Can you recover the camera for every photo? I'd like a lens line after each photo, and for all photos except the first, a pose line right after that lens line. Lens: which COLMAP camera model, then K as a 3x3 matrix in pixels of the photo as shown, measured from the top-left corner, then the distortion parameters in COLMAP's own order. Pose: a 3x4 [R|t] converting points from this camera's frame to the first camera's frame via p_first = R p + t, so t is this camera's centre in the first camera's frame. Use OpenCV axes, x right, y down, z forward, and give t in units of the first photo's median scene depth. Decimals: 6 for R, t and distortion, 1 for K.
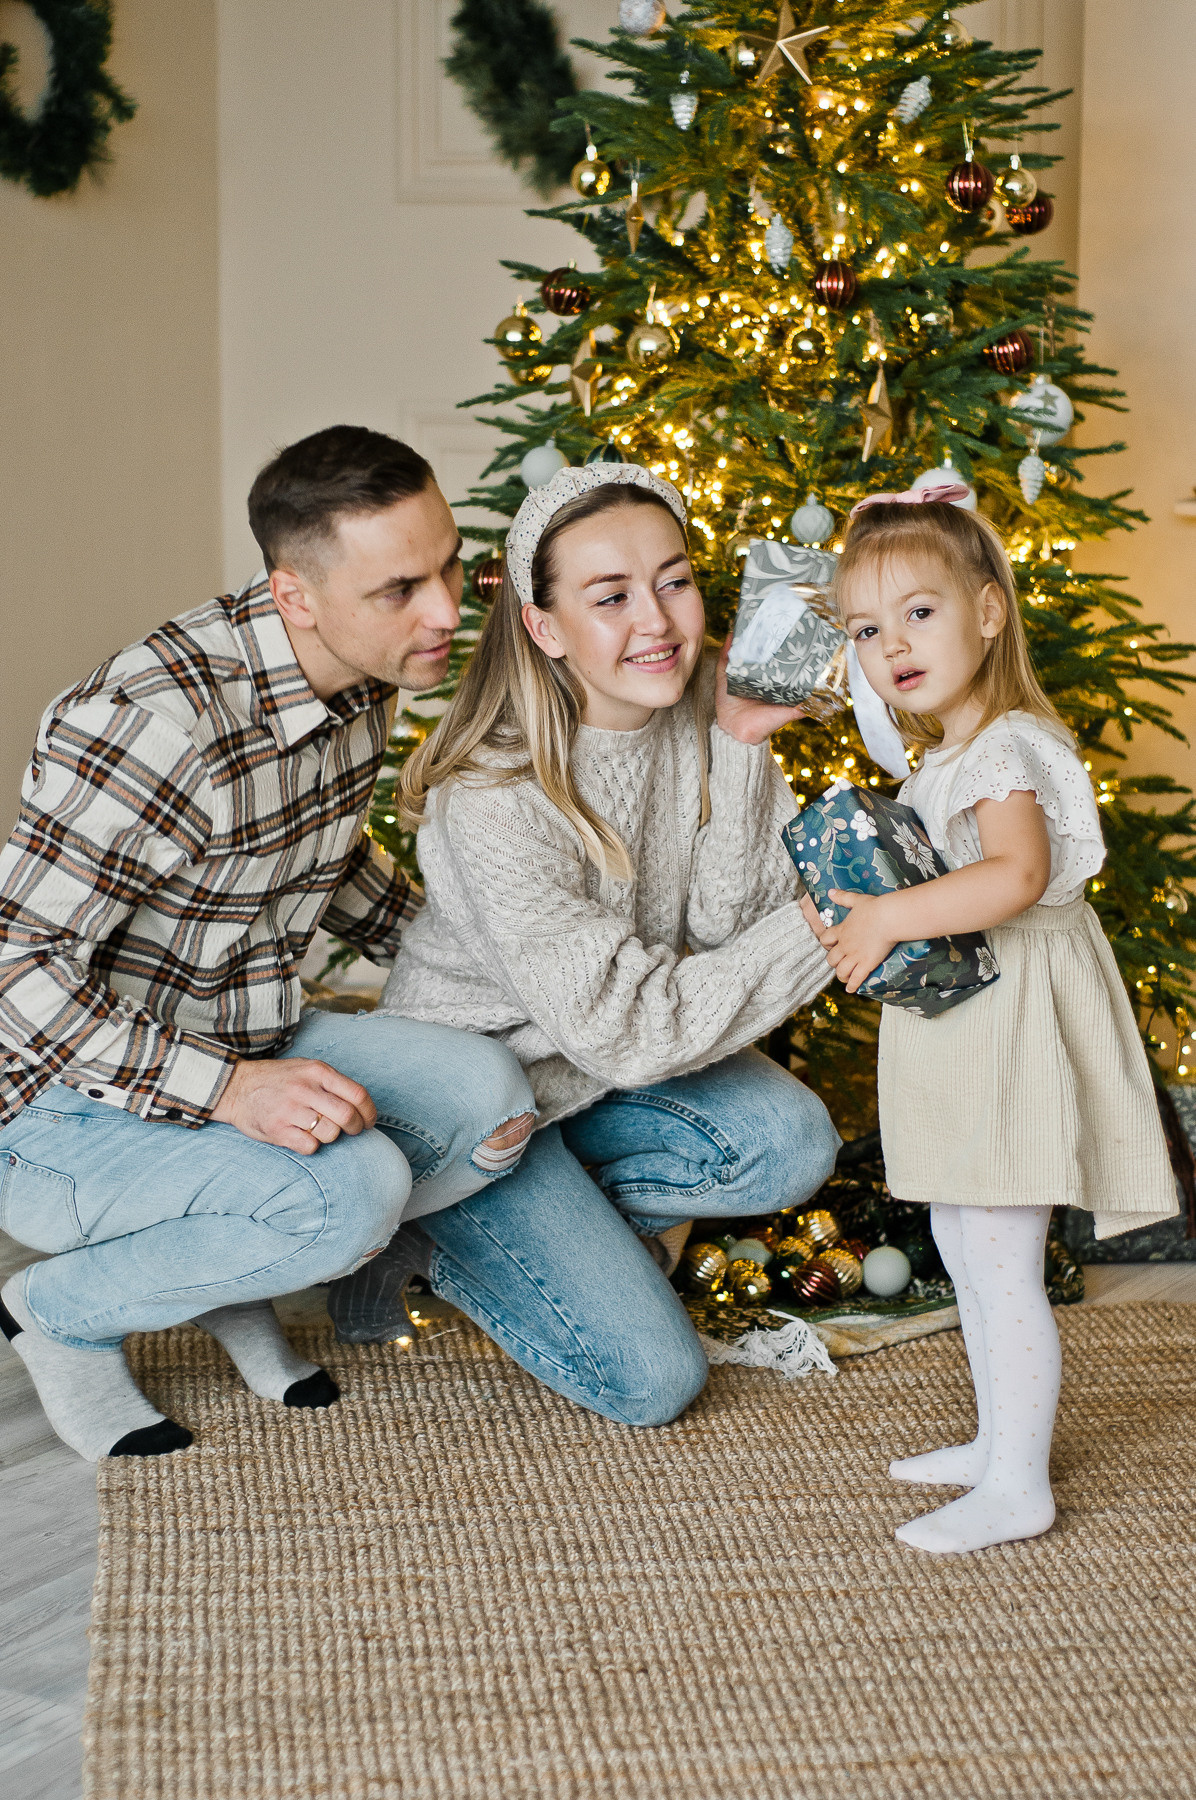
lens RADIAL K [[4036.4, 0, 594.7], [0, 4036.4, 897.5], [0, 0, 1]] dist [-0.051427, 0.295197]
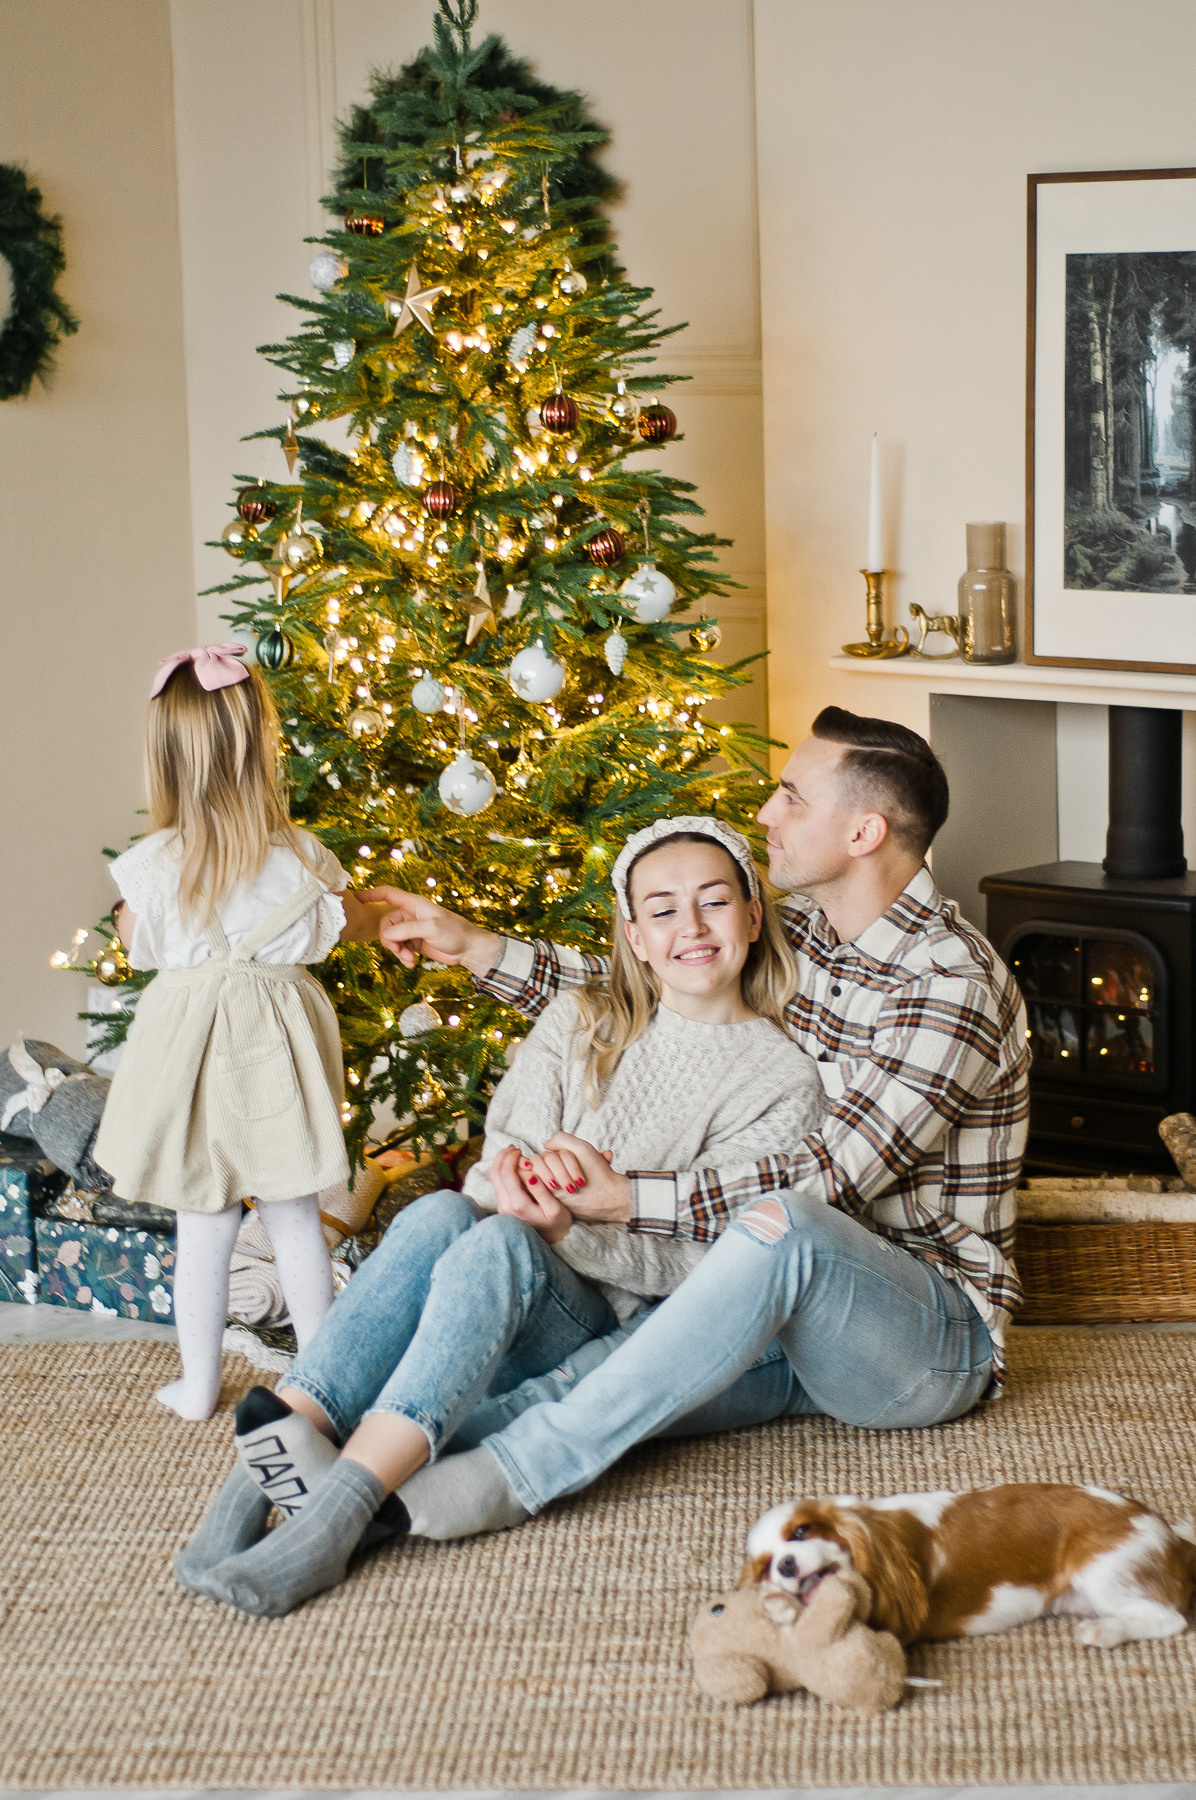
lens RADIAL K [[4020.2, 0, 597.8], [0, 4020.2, 923.3], [0, 0, 1]] dist [-0.014076, -0.224536]
pose [[0.986498, -0.004172, -0.163717, 0.296597], [0.004347, 0.999990, 0.000709, -0.023495], [0.163713, -0.001412, 0.986507, -0.190353]]
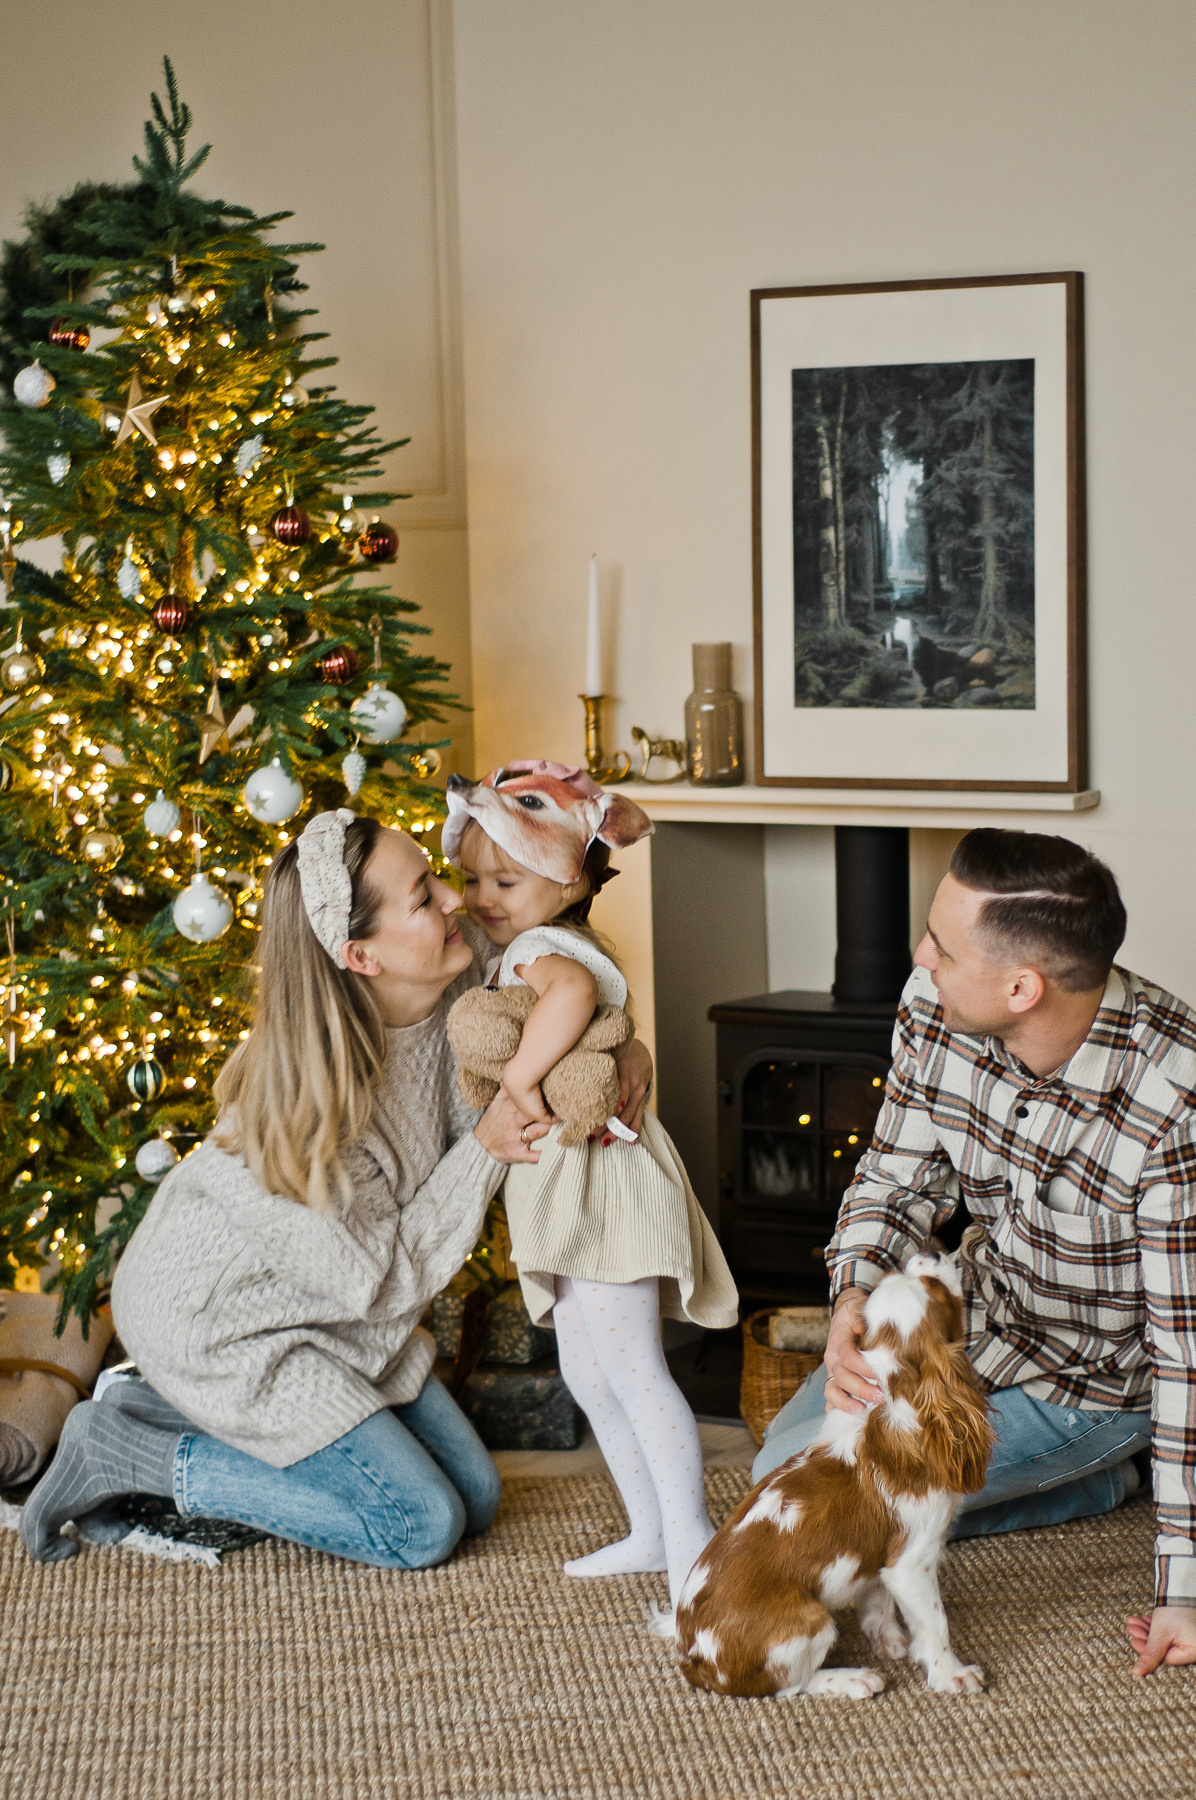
lens RADIAL K [[4015.4, 0, 637.2], [0, 4015.4, 935.3], [0, 0, 1]] dist [-0.103998, 0.449073]
pose [[0.999445, -0.030194, -0.014050, 0.202885], [0.029344, 0.997932, -0.057192, 0.011932], [0.015748, 0.056748, 0.998264, -0.155178]]
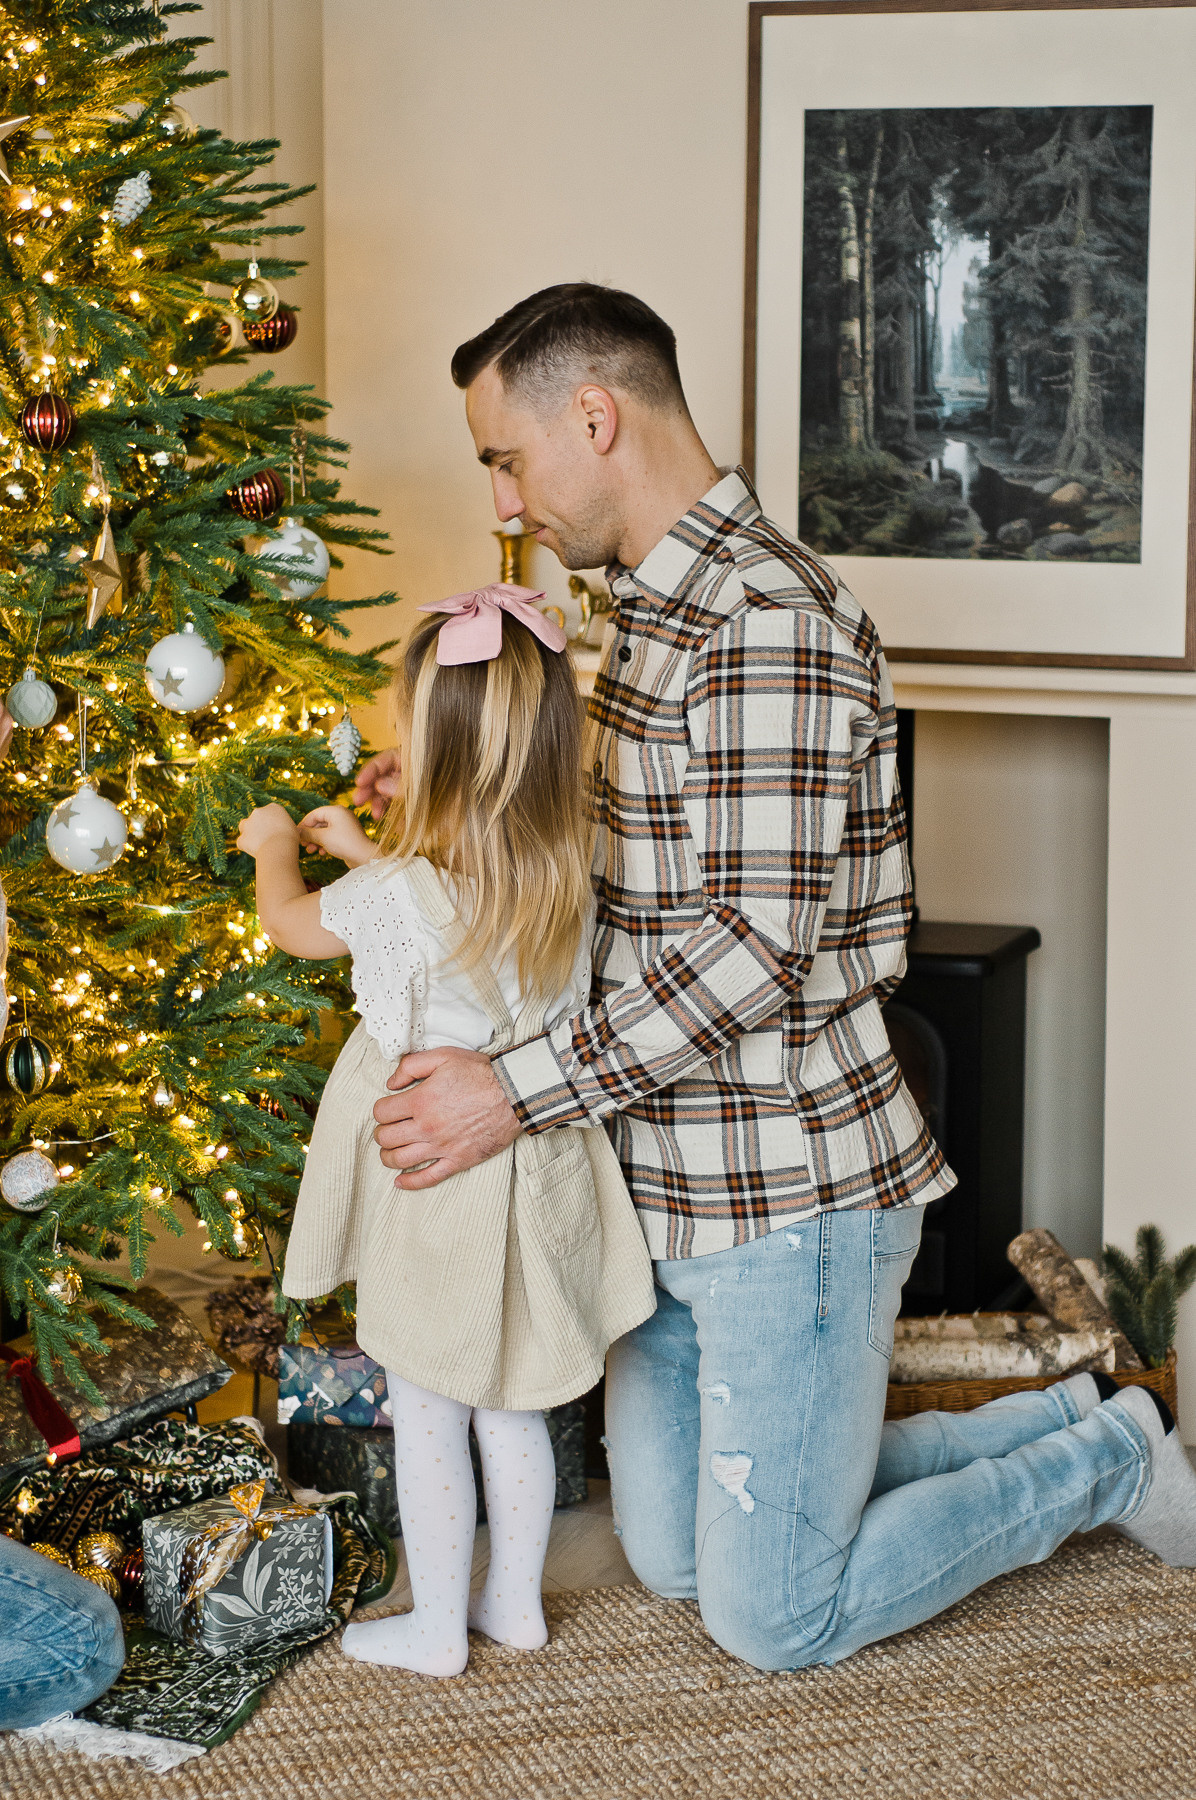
lens RADIAL K [[4005.3, 0, 605.7], [0, 4005.3, 903.2], [0, 0, 1]] dist [-0.001918, -0.423056]
pose [[0.980848, -0.036275, 0.191365, 0.009843], [0.037724, 0.999280, -0.003928, -0.041975], [-0.191085, 0.011072, 0.981511, 0.149948]]
